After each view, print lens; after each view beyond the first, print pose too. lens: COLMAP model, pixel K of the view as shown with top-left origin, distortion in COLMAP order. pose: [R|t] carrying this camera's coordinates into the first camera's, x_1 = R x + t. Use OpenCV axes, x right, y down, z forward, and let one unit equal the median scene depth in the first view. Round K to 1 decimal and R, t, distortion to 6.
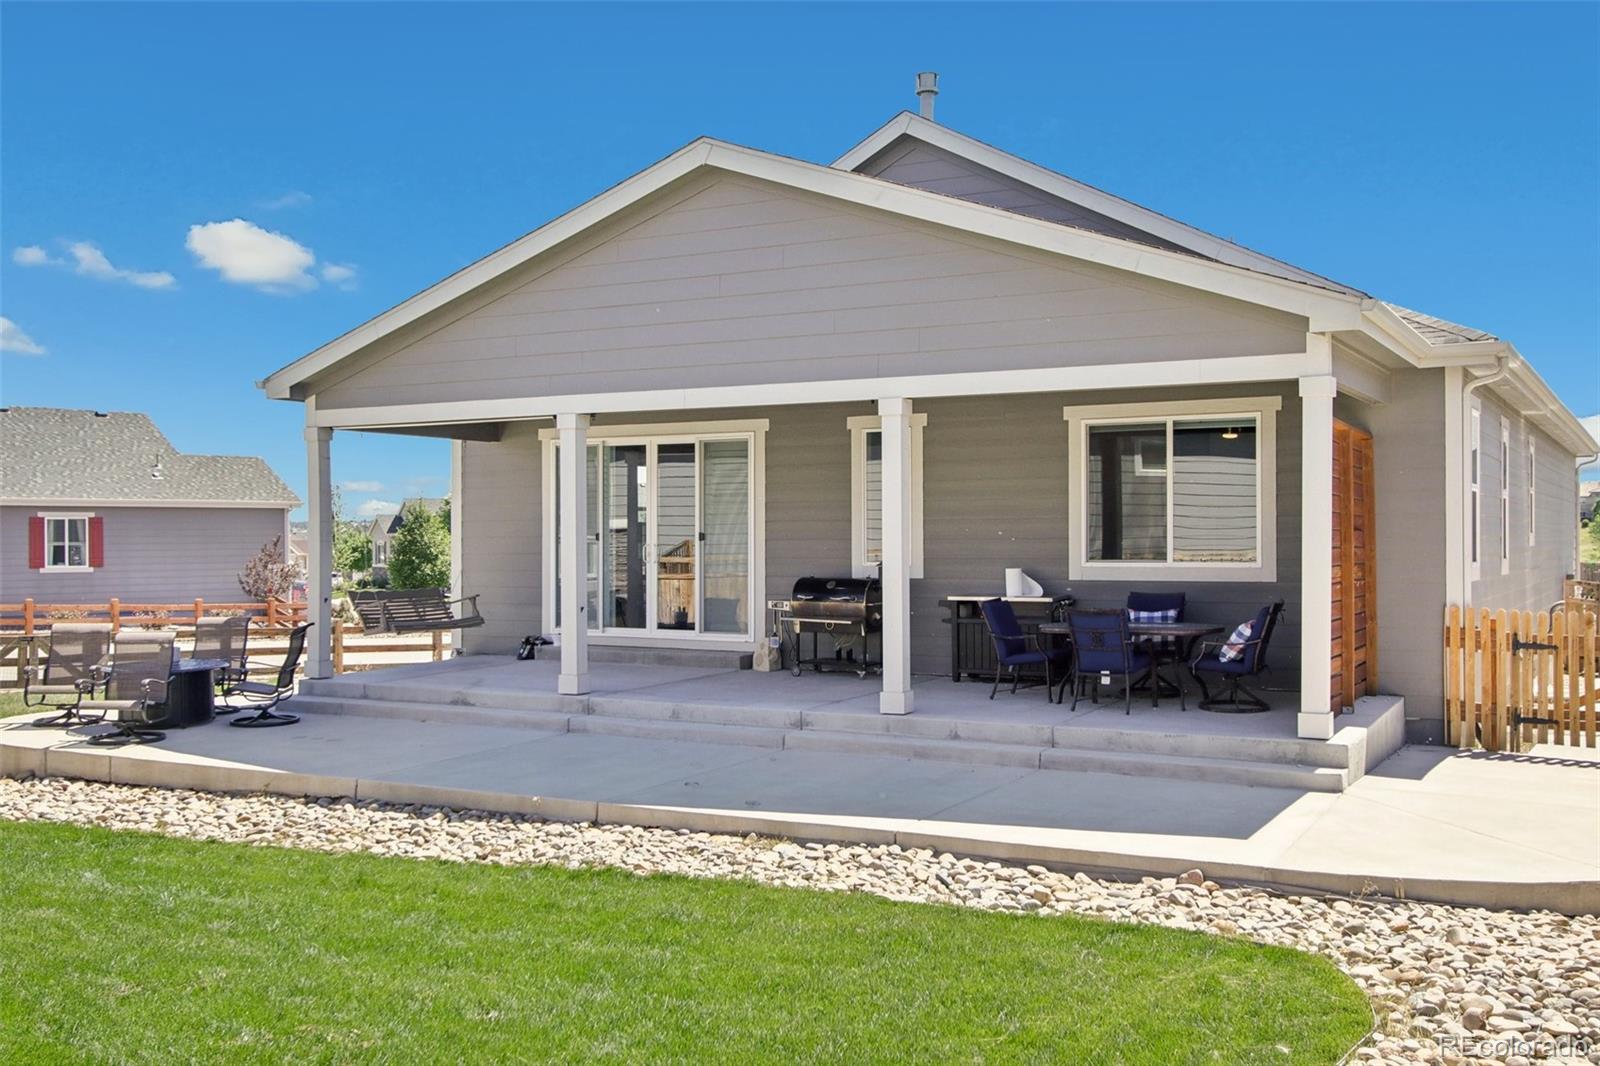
lens RADIAL K [[1555.5, 0, 785.1], [0, 1555.5, 545.7], [0, 0, 1]] dist [0.018749, 0.000000]
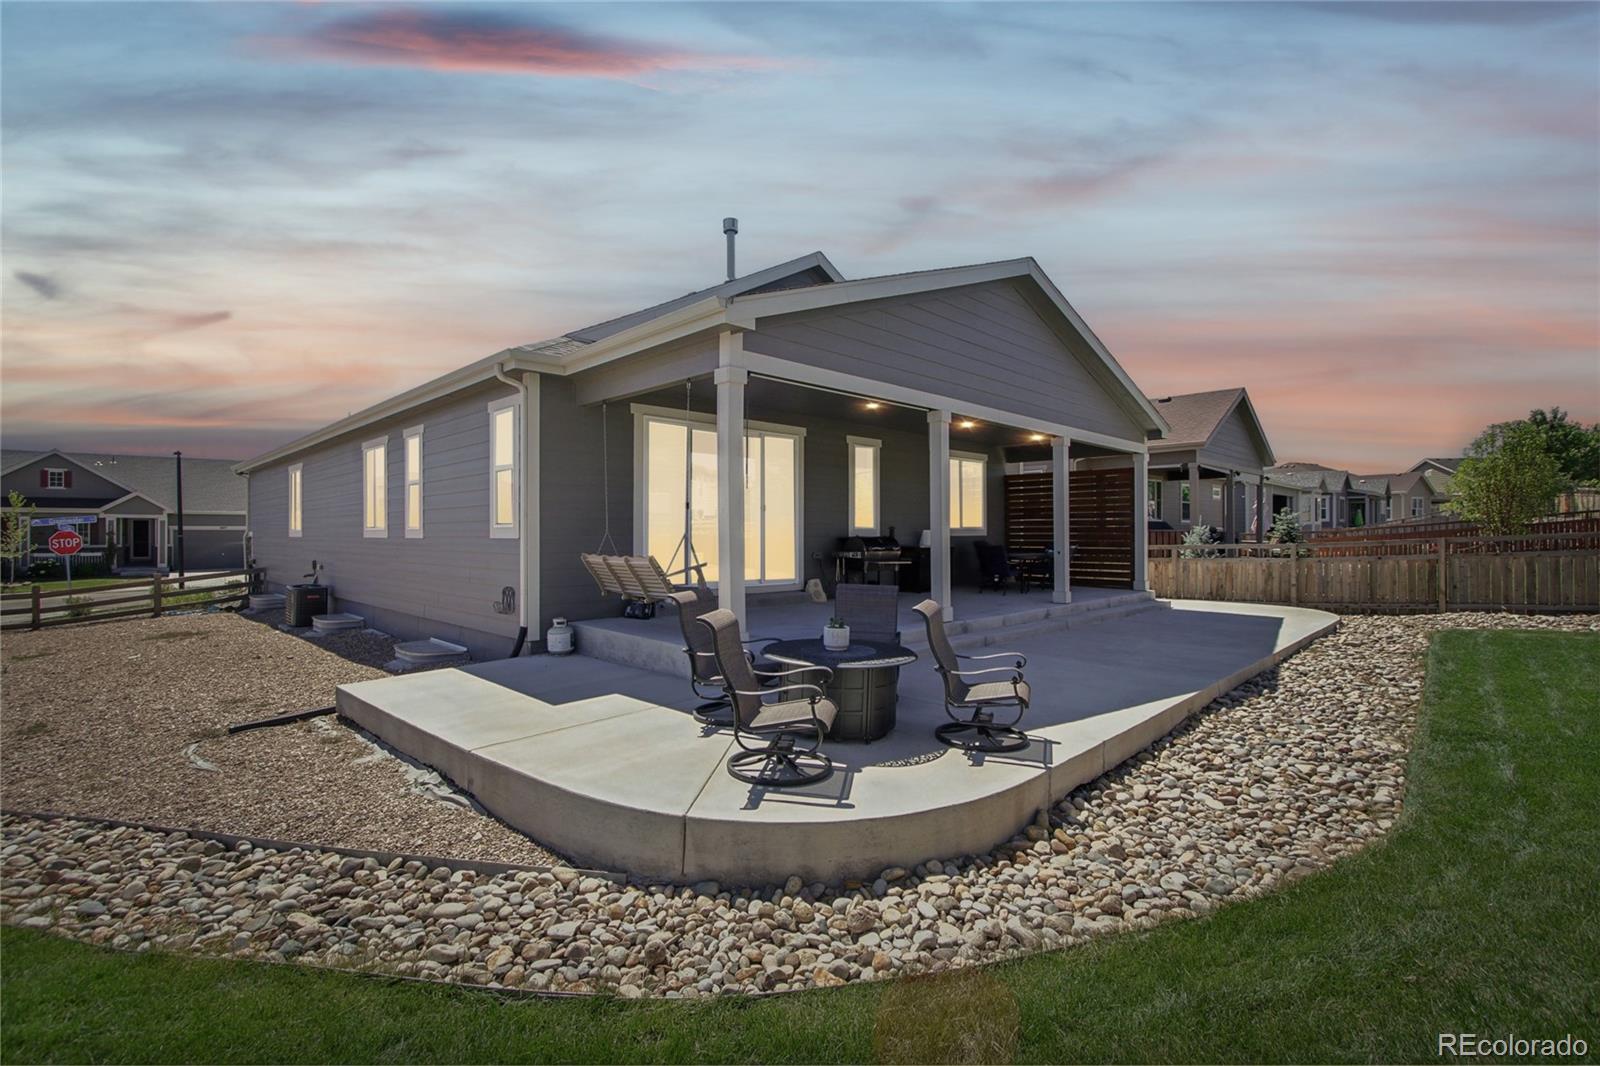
lens RADIAL K [[720.6, 0, 798.5], [0, 720.6, 529.4], [0, 0, 1]] dist [-0.011324, 0.000189]
pose [[0.260475, 0.005605, 0.965464, -0.868648], [0.003946, 0.999969, -0.006870, 0.022886], [-0.965473, 0.005599, 0.260445, 1.091542]]
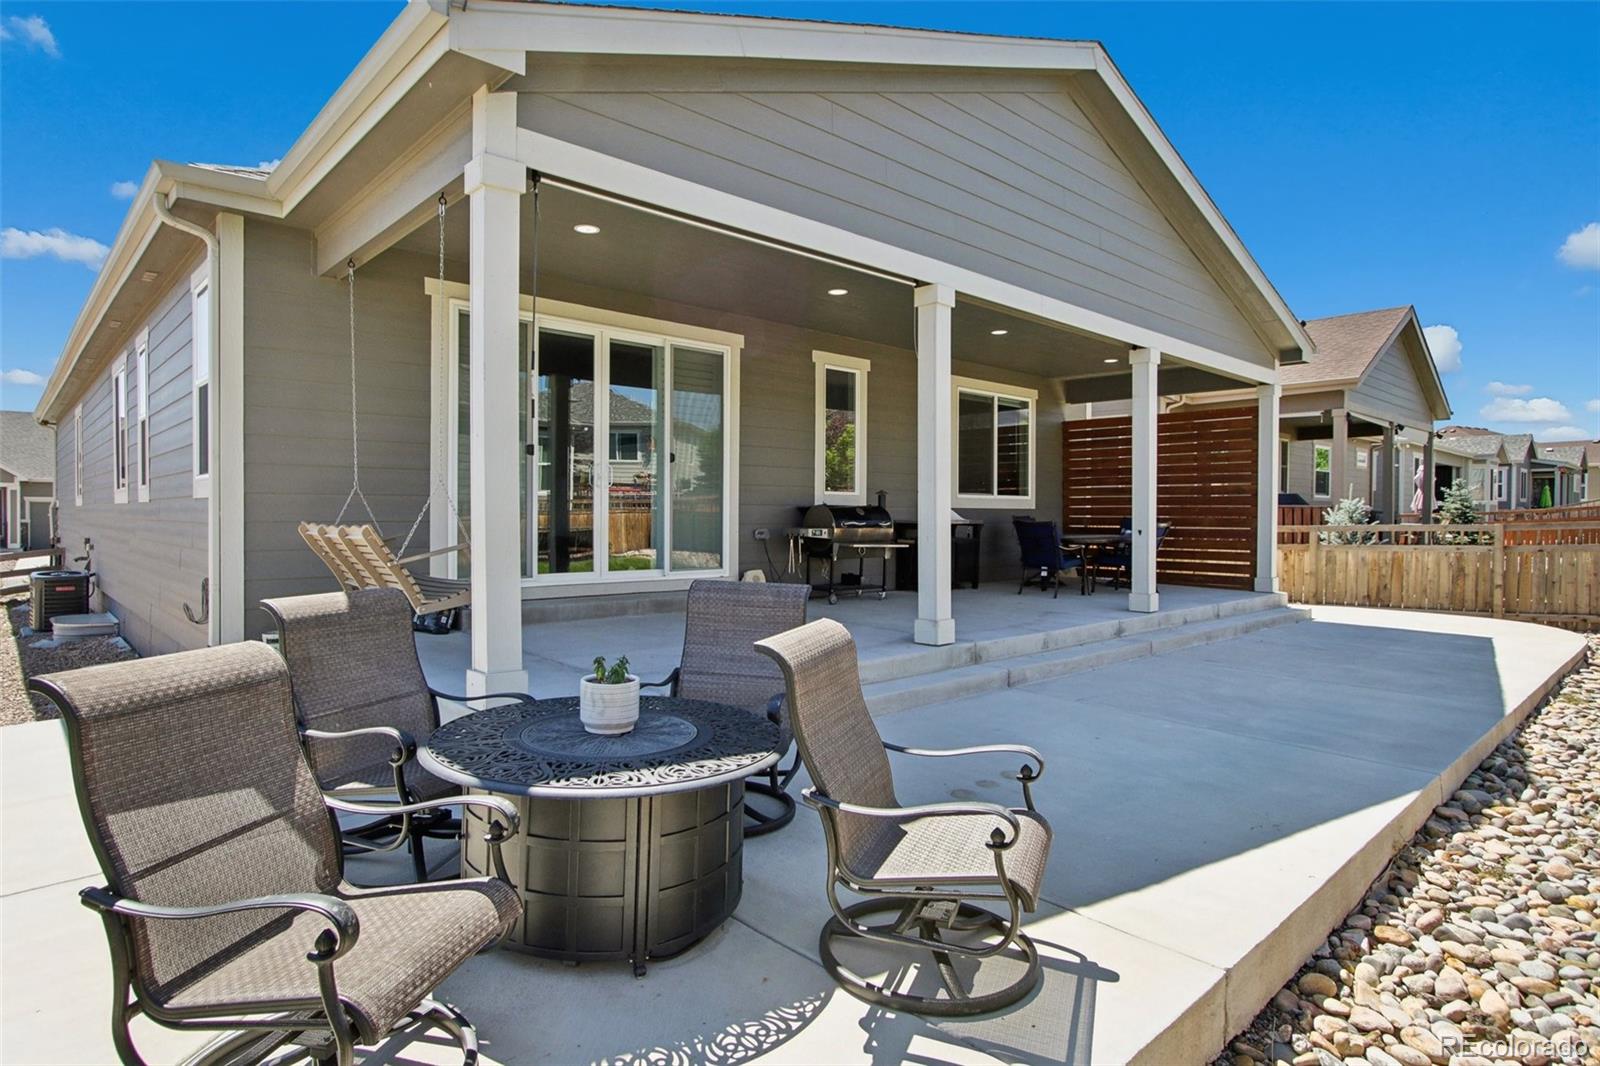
lens RADIAL K [[873.8, 0, 798.1], [0, 873.8, 526.4], [0, 0, 1]] dist [-0.005354, -0.001290]
pose [[0.292348, -0.010687, 0.956252, -0.661060], [-0.003482, 0.999919, 0.012239, 0.034550], [-0.956306, -0.006908, 0.292287, 1.069022]]
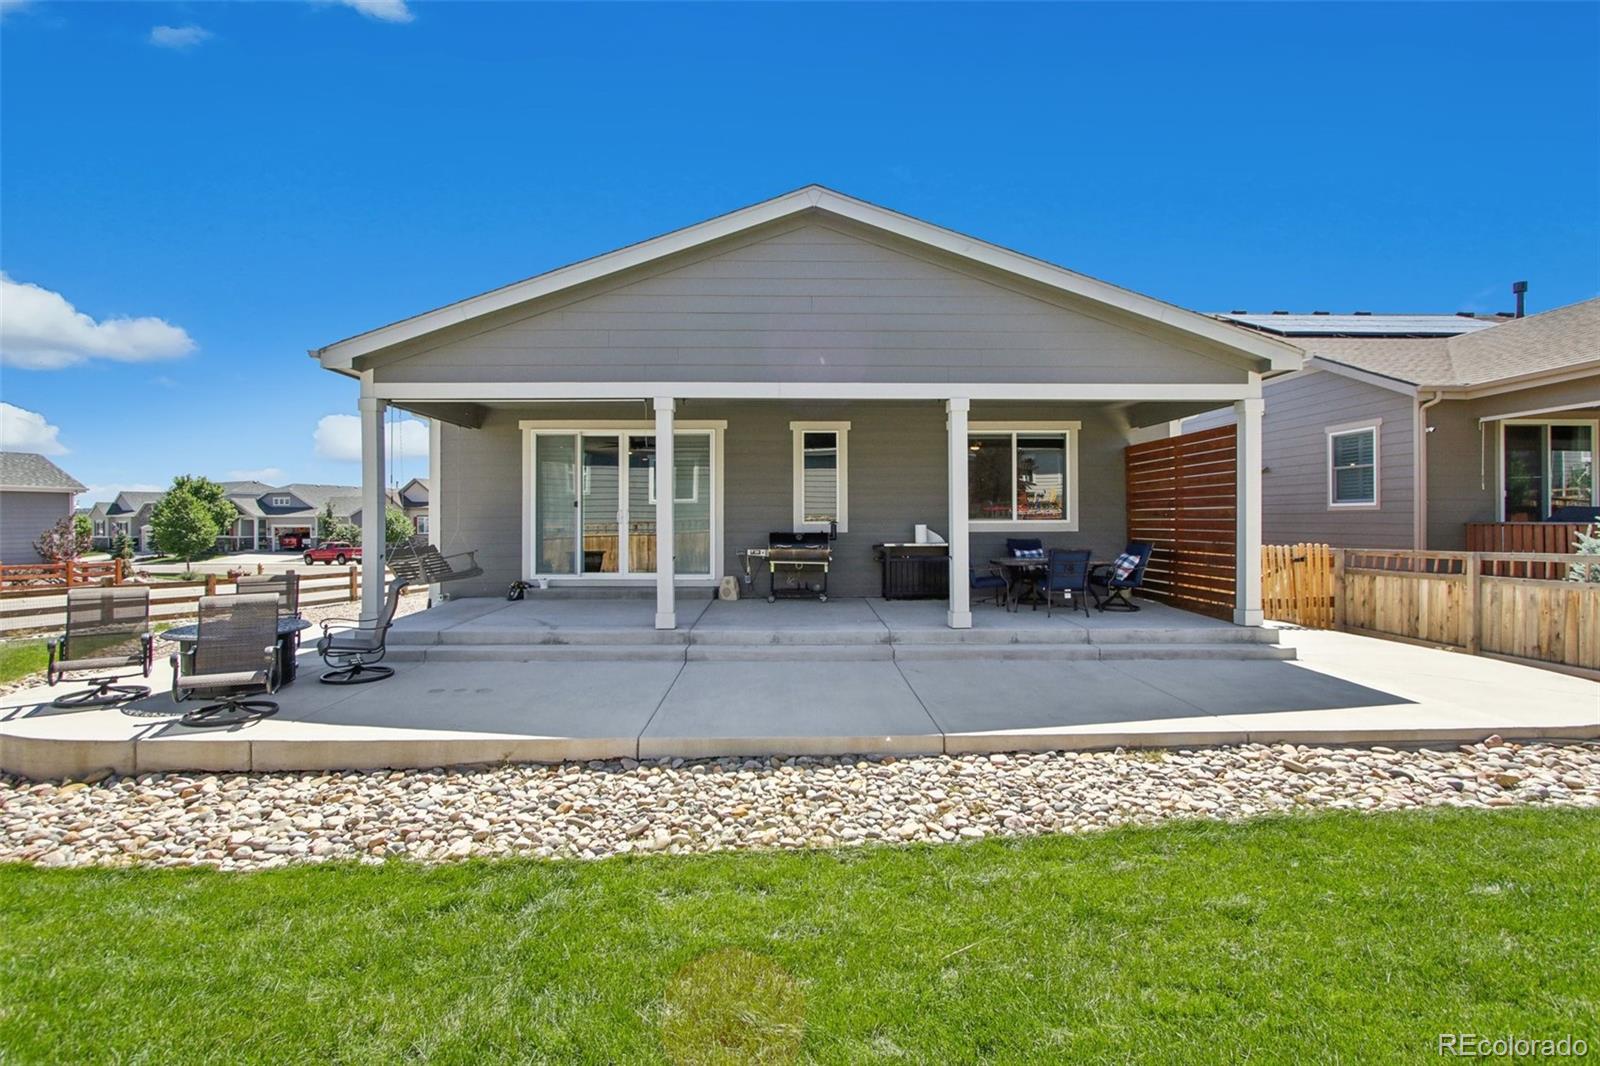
lens RADIAL K [[743.9, 0, 799.4], [0, 743.9, 521.4], [0, 0, 1]] dist [-0.016665, 0.002580]
pose [[0.859997, -0.000393, 0.510300, -0.390888], [0.002136, 0.999994, -0.002830, 0.015433], [-0.510295, 0.003523, 0.859992, 0.509275]]
